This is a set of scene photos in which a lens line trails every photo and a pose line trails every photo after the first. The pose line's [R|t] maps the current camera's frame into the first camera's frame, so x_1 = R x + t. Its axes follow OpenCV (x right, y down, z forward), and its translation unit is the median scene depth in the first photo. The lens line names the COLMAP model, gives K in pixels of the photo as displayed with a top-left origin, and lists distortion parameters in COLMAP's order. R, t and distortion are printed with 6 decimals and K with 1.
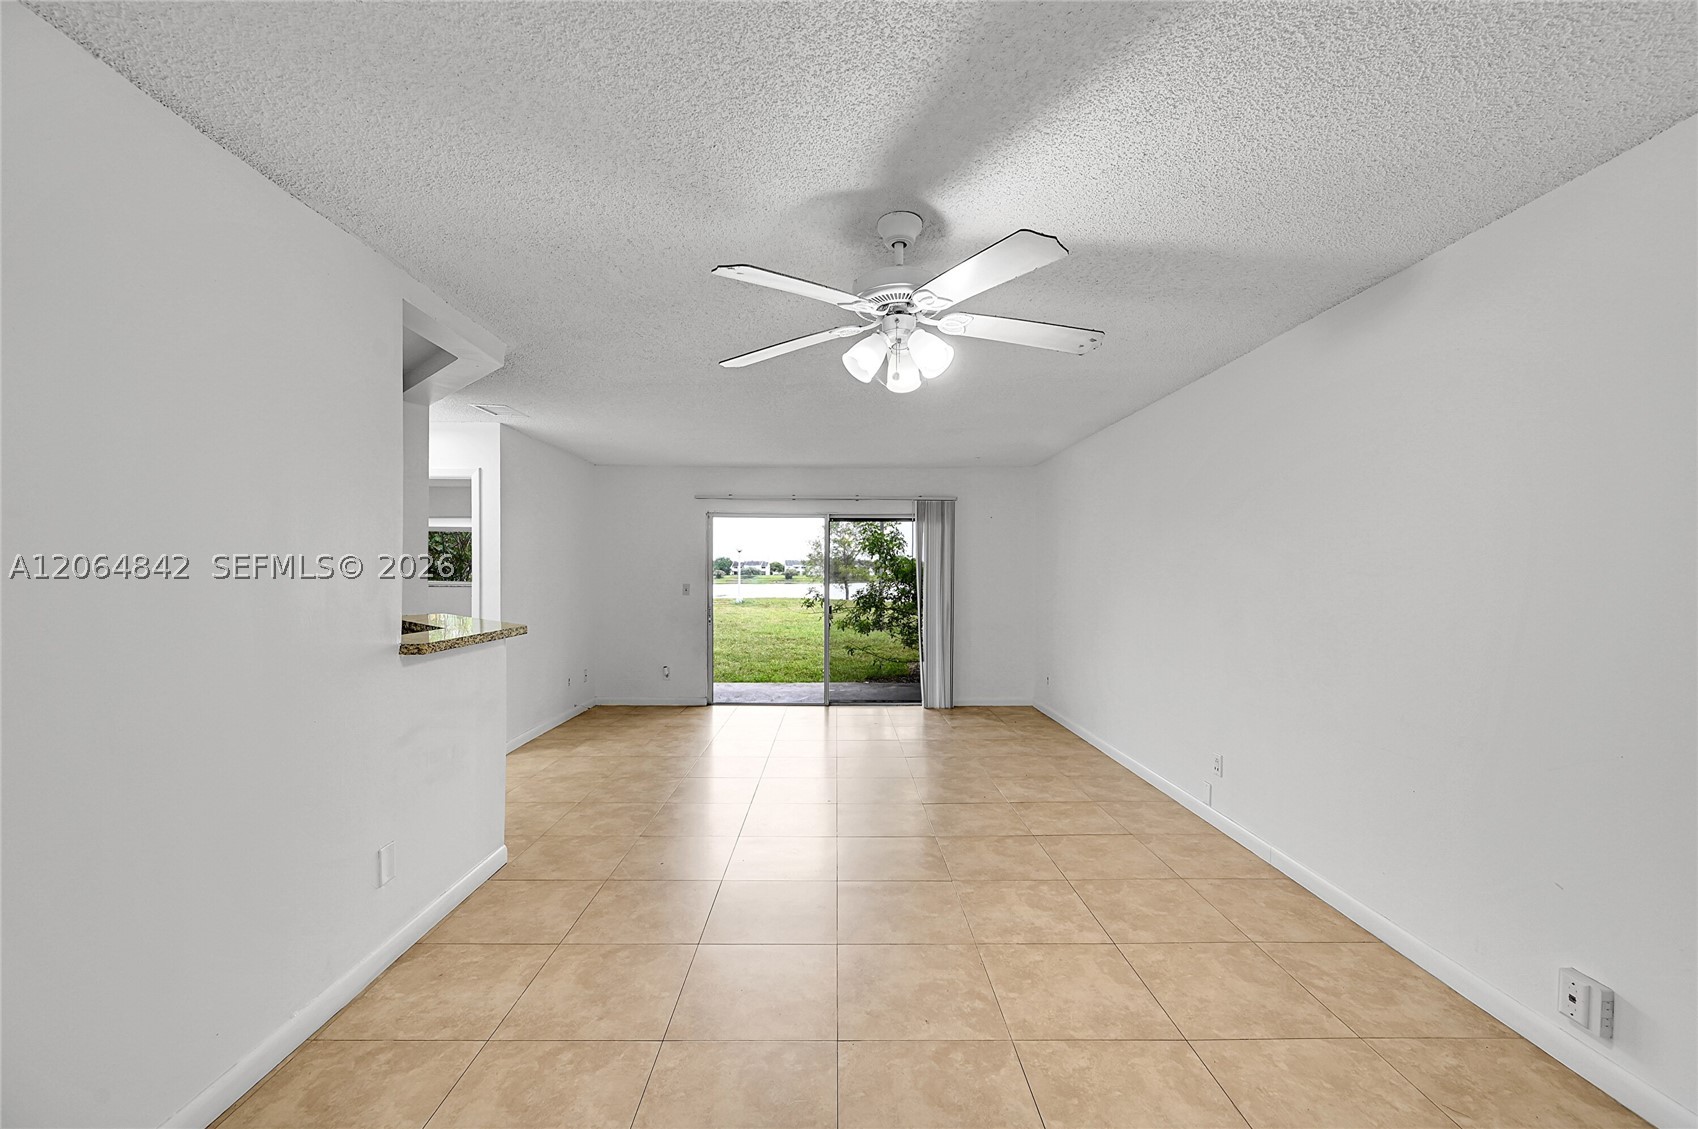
lens RADIAL K [[672.0, 0, 841.7], [0, 672.0, 577.1], [0, 0, 1]] dist [-0.000559, 0.000520]
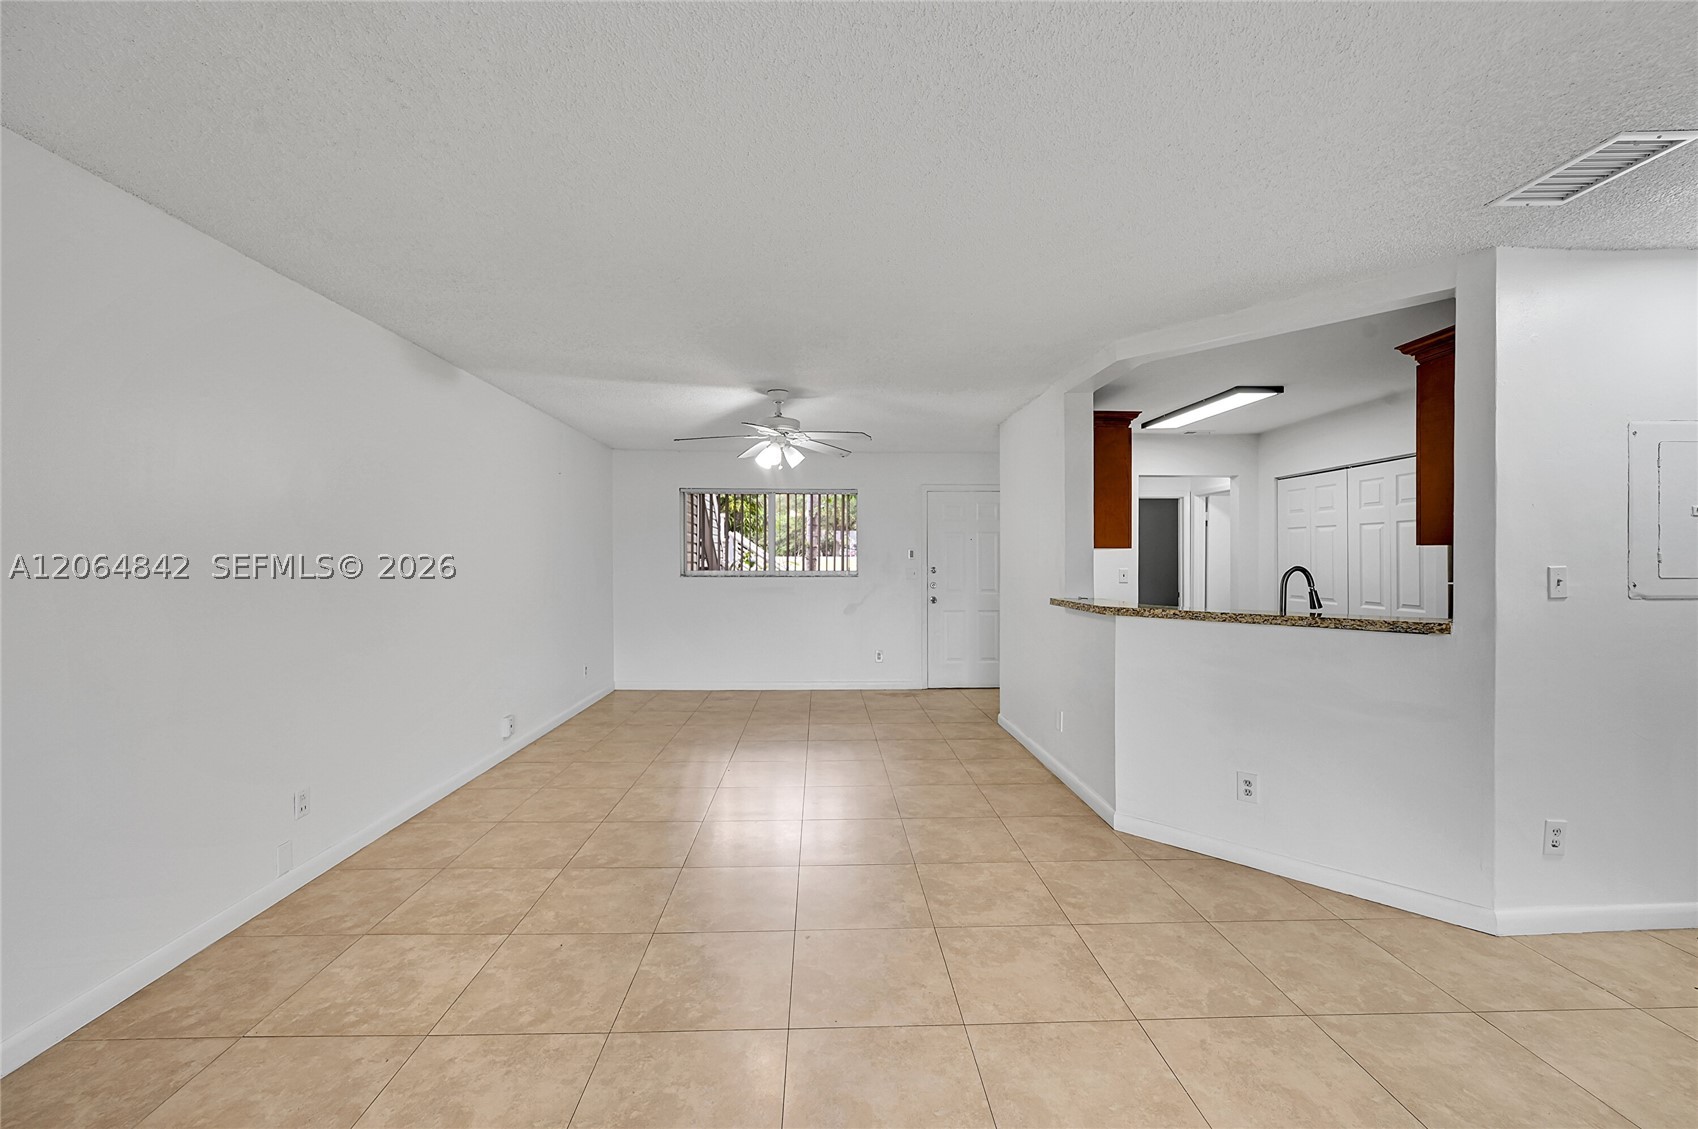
lens RADIAL K [[672.0, 0, 840.7], [0, 672.0, 562.2], [0, 0, 1]] dist [-0.000559, 0.000520]
pose [[-0.999776, -0.002187, -0.021029, -0.036488], [-0.002462, 0.999912, 0.013070, -0.007154], [0.020998, 0.013119, -0.999693, 1.647789]]
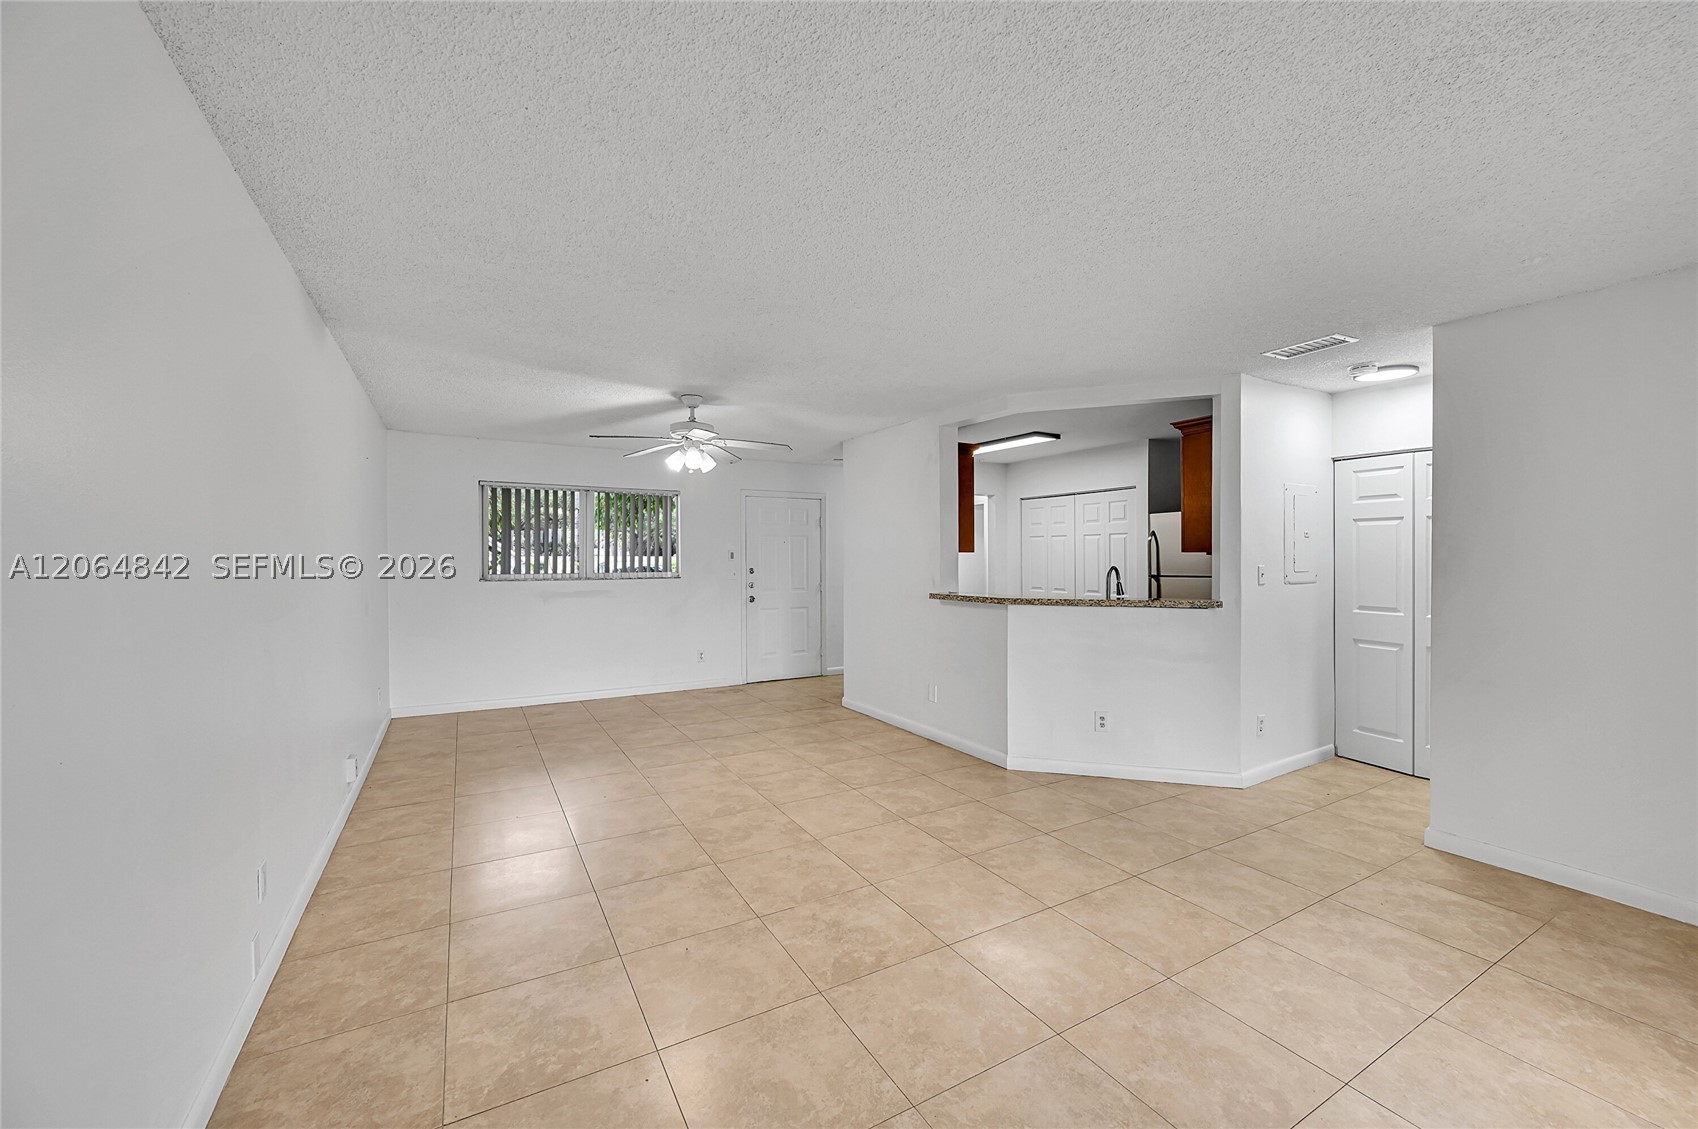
lens RADIAL K [[672.0, 0, 848.9], [0, 672.0, 559.0], [0, 0, 1]] dist [-0.000559, 0.000520]
pose [[-0.870897, -0.000068, -0.491465, 0.370767], [-0.004423, 0.999961, 0.007701, -0.012079], [0.491445, 0.008880, -0.870863, 1.641102]]
